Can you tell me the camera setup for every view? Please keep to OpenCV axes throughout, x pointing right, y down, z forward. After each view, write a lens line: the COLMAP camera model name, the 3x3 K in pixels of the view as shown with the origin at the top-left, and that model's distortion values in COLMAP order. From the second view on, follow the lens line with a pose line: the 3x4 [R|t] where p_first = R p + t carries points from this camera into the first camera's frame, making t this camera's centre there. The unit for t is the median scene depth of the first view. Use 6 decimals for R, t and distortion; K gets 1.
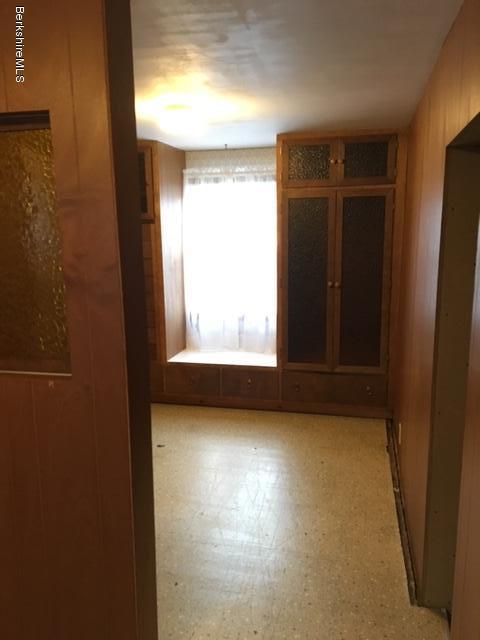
lens RADIAL K [[532.6, 0, 240.0], [0, 532.6, 320.0], [0, 0, 1]] dist [0.104764, -0.184333]
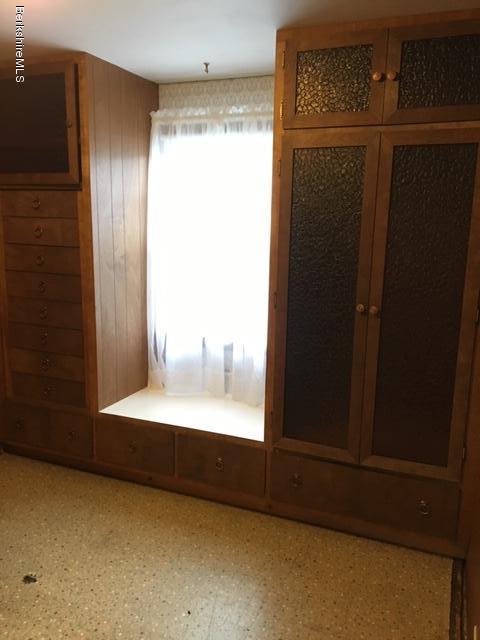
lens RADIAL K [[532.6, 0, 240.0], [0, 532.6, 320.0], [0, 0, 1]] dist [0.104764, -0.184333]
pose [[0.987056, 0.060489, -0.148530, 0.121983], [-0.058625, 0.998137, 0.016900, -0.053930], [0.149276, -0.007973, 0.988763, 0.417594]]
